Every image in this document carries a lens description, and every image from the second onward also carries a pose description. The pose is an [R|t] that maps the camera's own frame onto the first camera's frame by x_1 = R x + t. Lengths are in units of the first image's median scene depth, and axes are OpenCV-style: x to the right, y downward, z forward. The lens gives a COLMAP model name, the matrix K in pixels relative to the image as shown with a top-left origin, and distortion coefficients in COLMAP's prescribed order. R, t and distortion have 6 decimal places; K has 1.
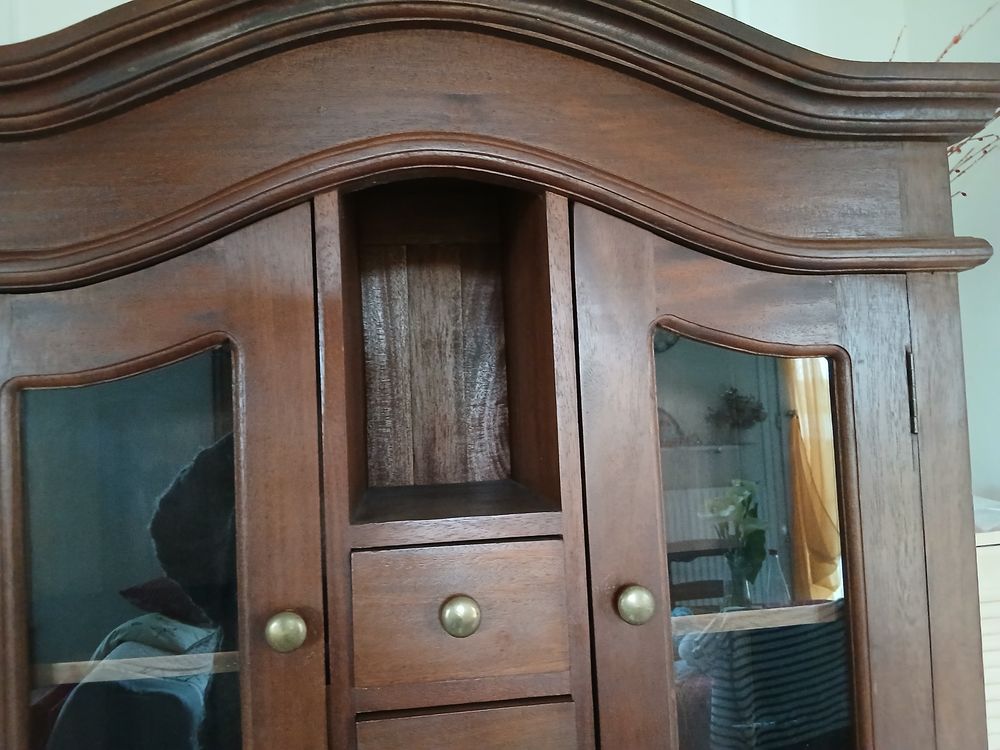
lens RADIAL K [[755.3, 0, 493.9], [0, 755.3, 371.1], [0, 0, 1]] dist [0.111051, -0.187813]
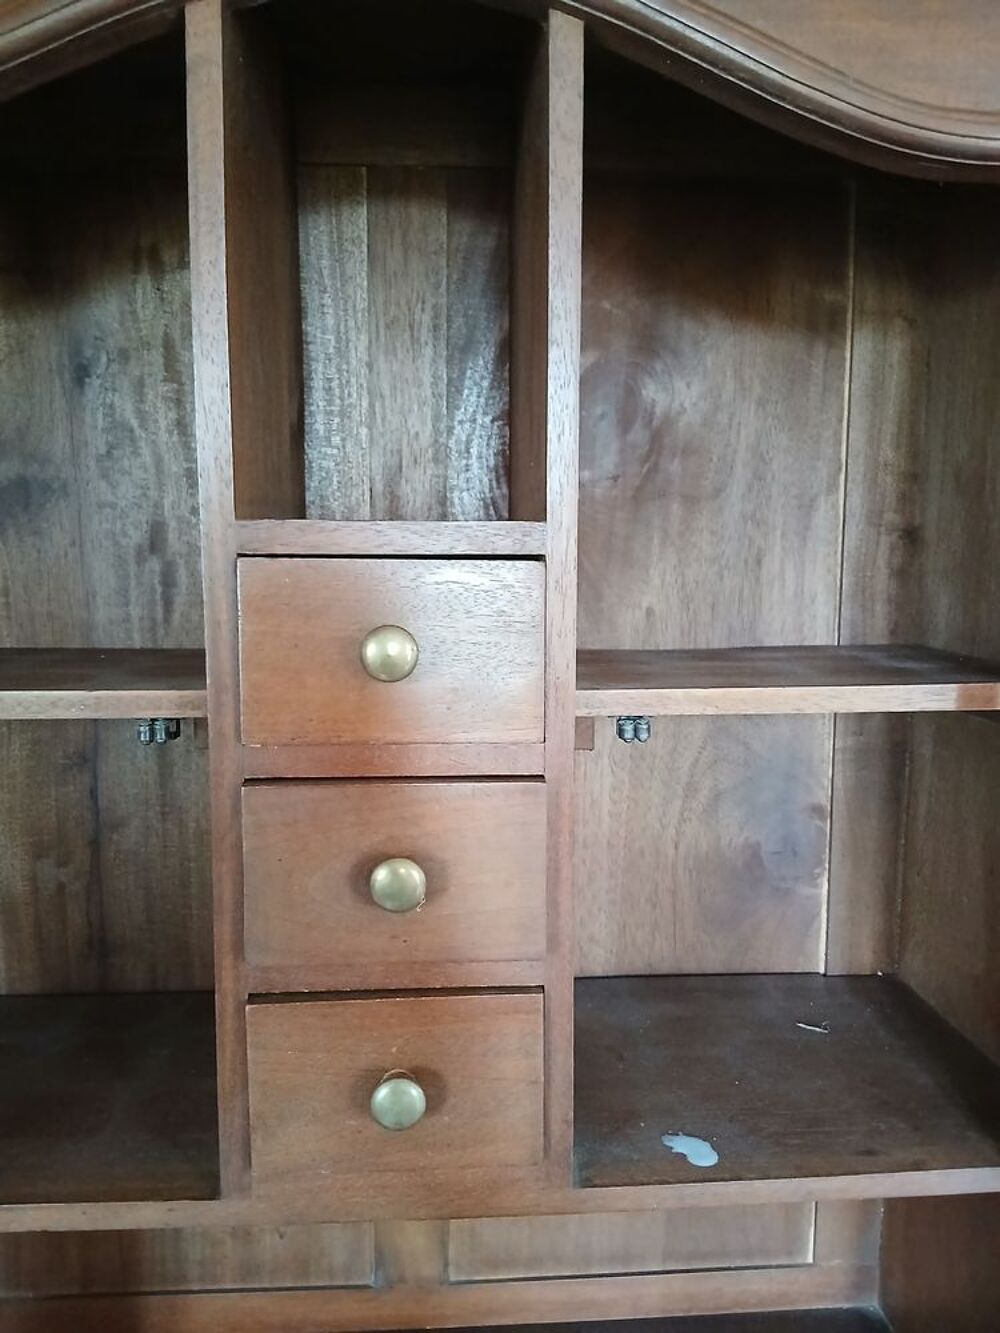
lens RADIAL K [[1006.8, 0, 500.0], [0, 1006.8, 666.5], [0, 0, 1]] dist [0.111051, -0.187813]
pose [[0.997086, 0.054095, -0.053796, 0.072926], [-0.045225, 0.986995, 0.154257, 0.123211], [0.061441, -0.151375, 0.986565, 0.056901]]
